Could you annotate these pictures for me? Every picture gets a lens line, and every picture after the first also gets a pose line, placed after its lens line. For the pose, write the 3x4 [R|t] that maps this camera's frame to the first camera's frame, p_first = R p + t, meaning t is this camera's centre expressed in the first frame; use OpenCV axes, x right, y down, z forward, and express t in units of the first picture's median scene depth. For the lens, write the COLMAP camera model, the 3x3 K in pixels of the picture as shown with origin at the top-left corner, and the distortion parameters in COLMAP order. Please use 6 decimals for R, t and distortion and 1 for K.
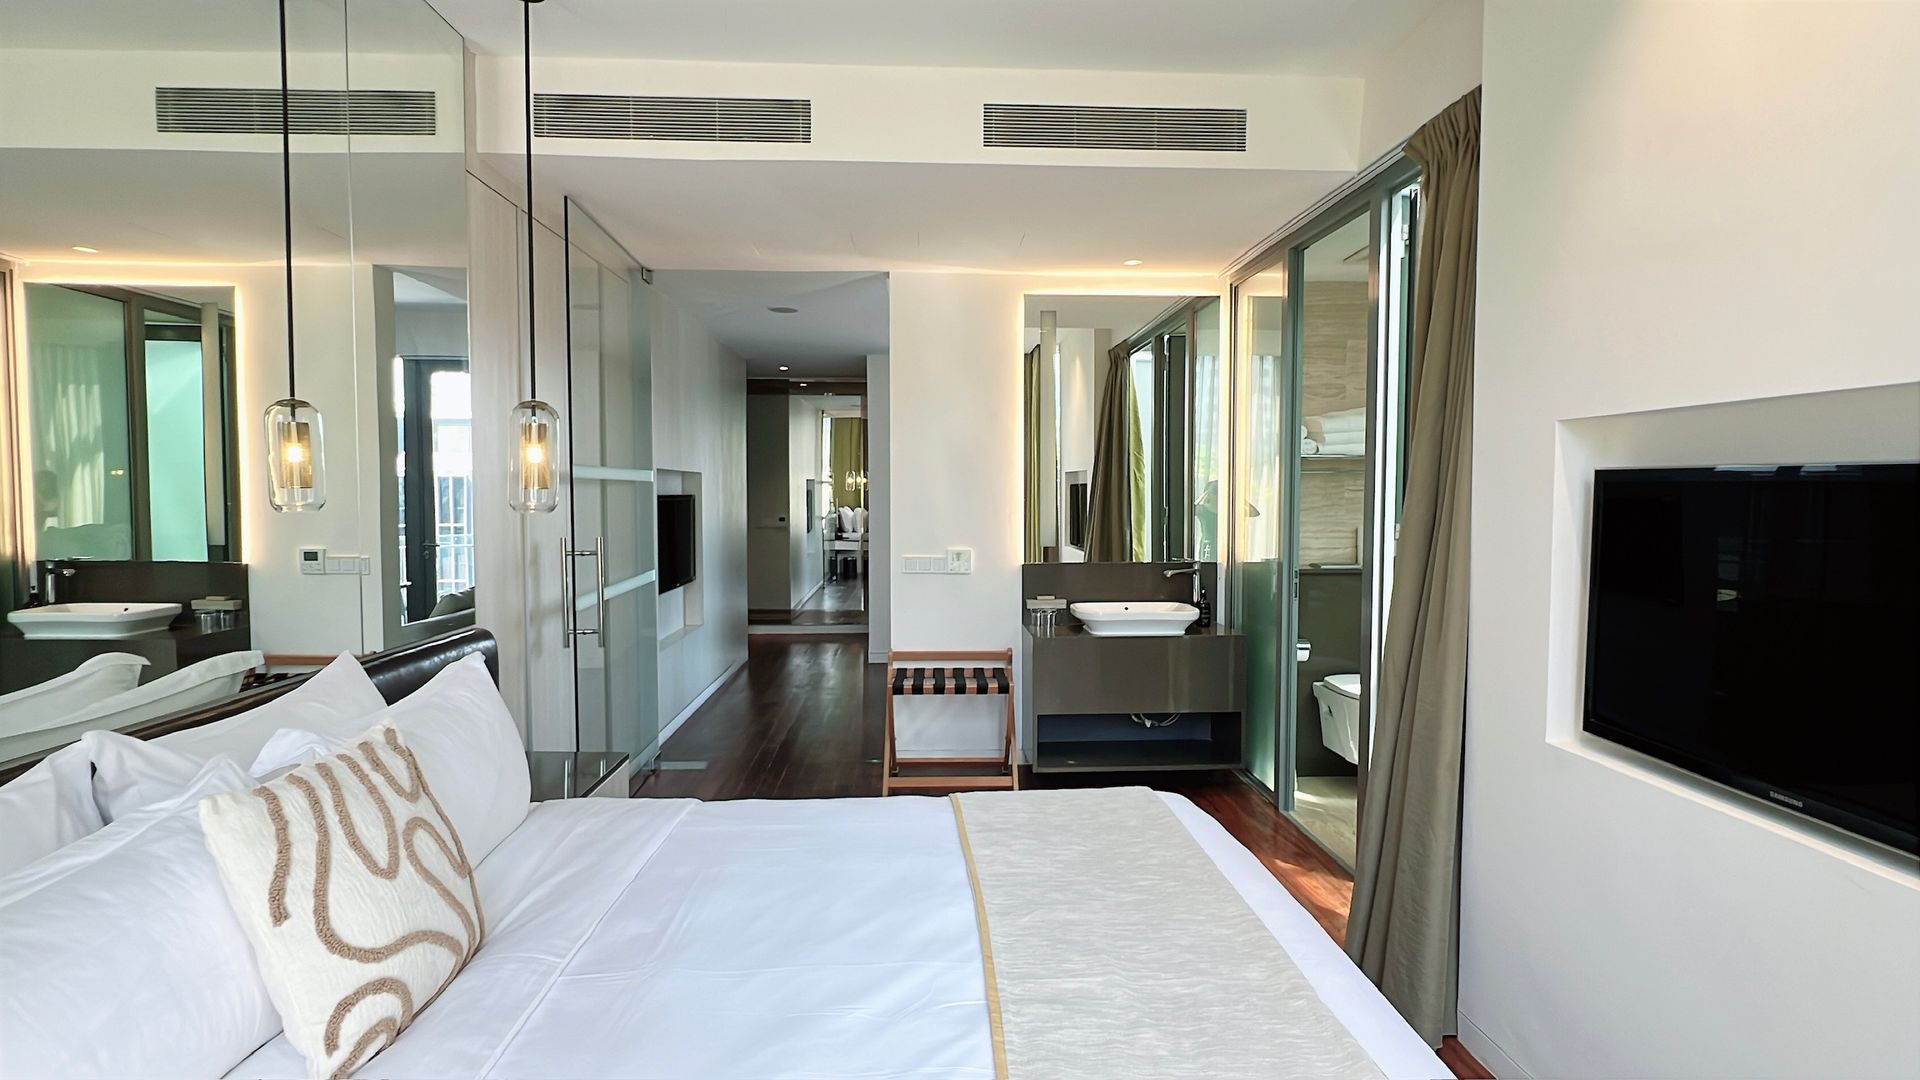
lens RADIAL K [[918.2, 0, 957.9], [0, 918.2, 541.8], [0, 0, 1]] dist [-0.009722, -0.000236]
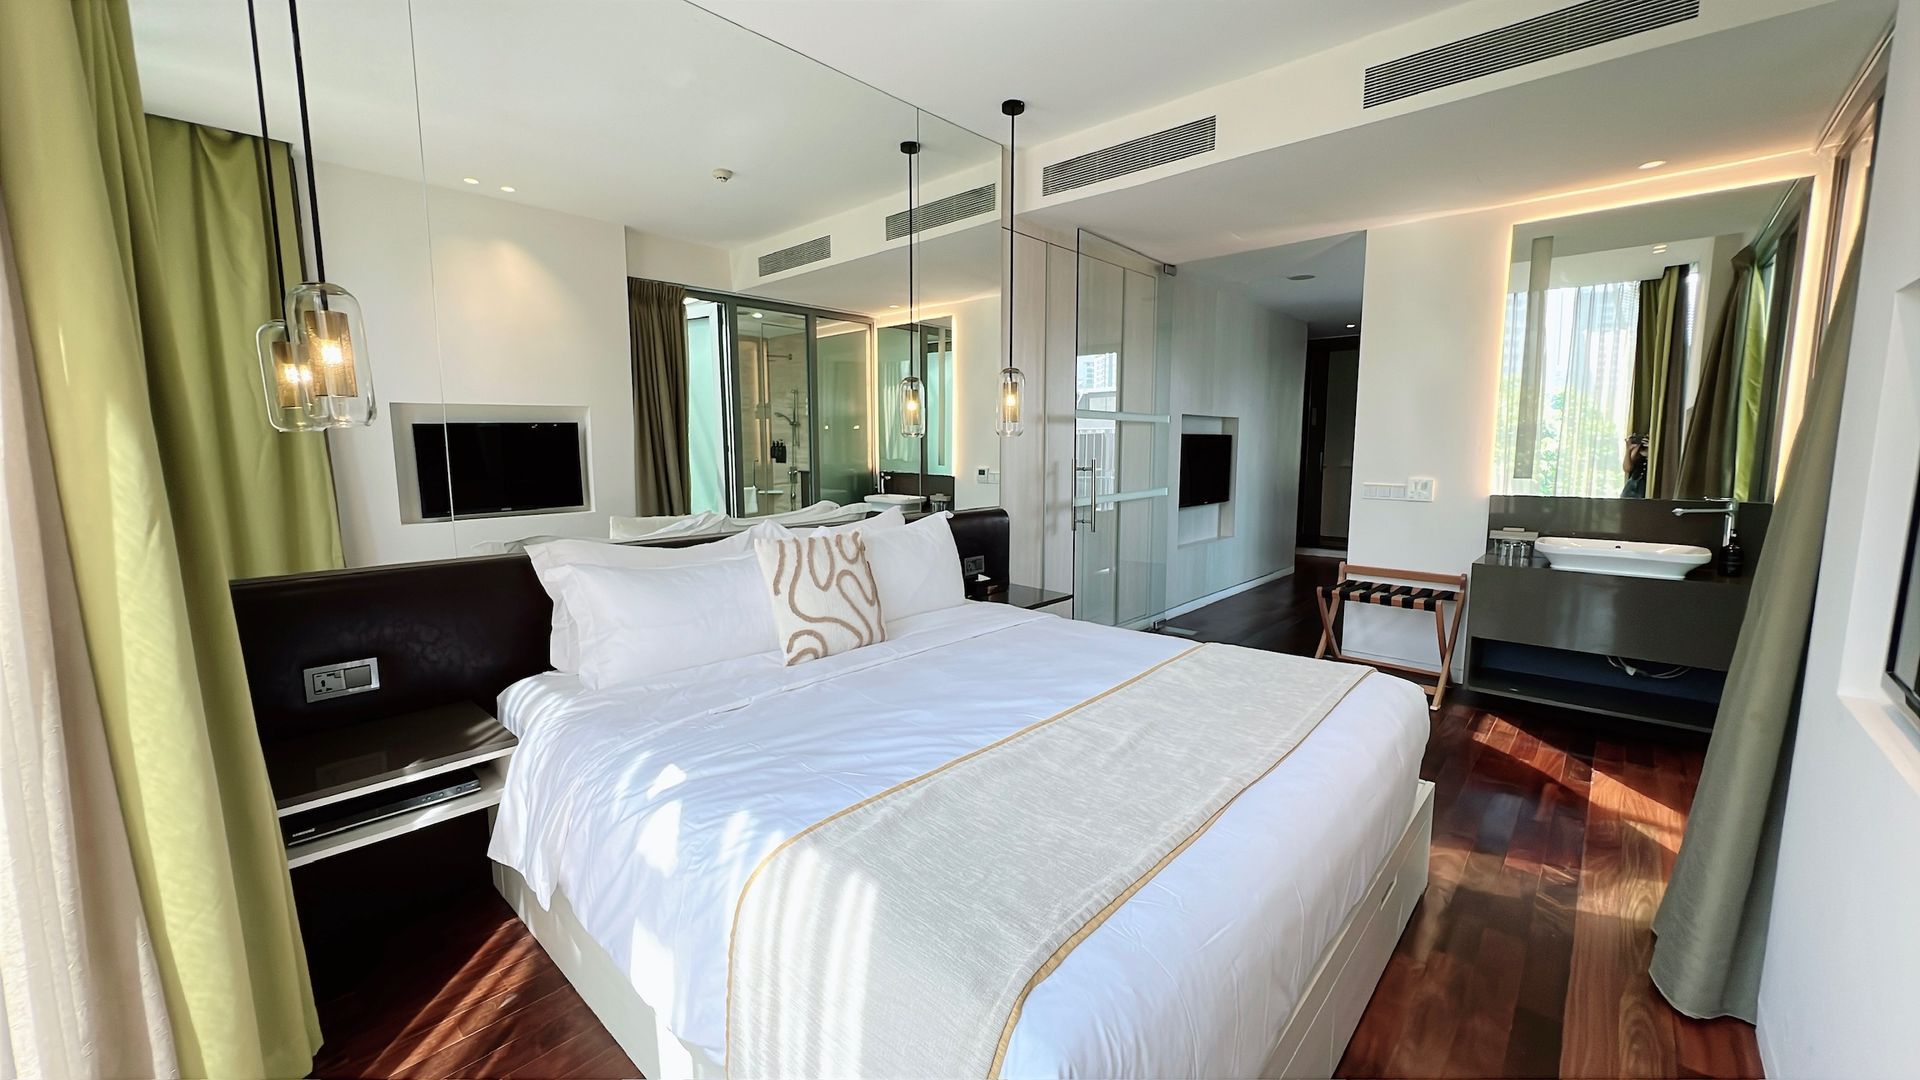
lens RADIAL K [[738.9, 0, 955.3], [0, 738.9, 540.1], [0, 0, 1]] dist [-0.011960, -0.000042]
pose [[0.701468, 0.085237, -0.707585, 0.358204], [-0.032891, 0.995636, 0.087329, 0.034111], [0.711941, -0.037986, 0.701211, -0.008145]]
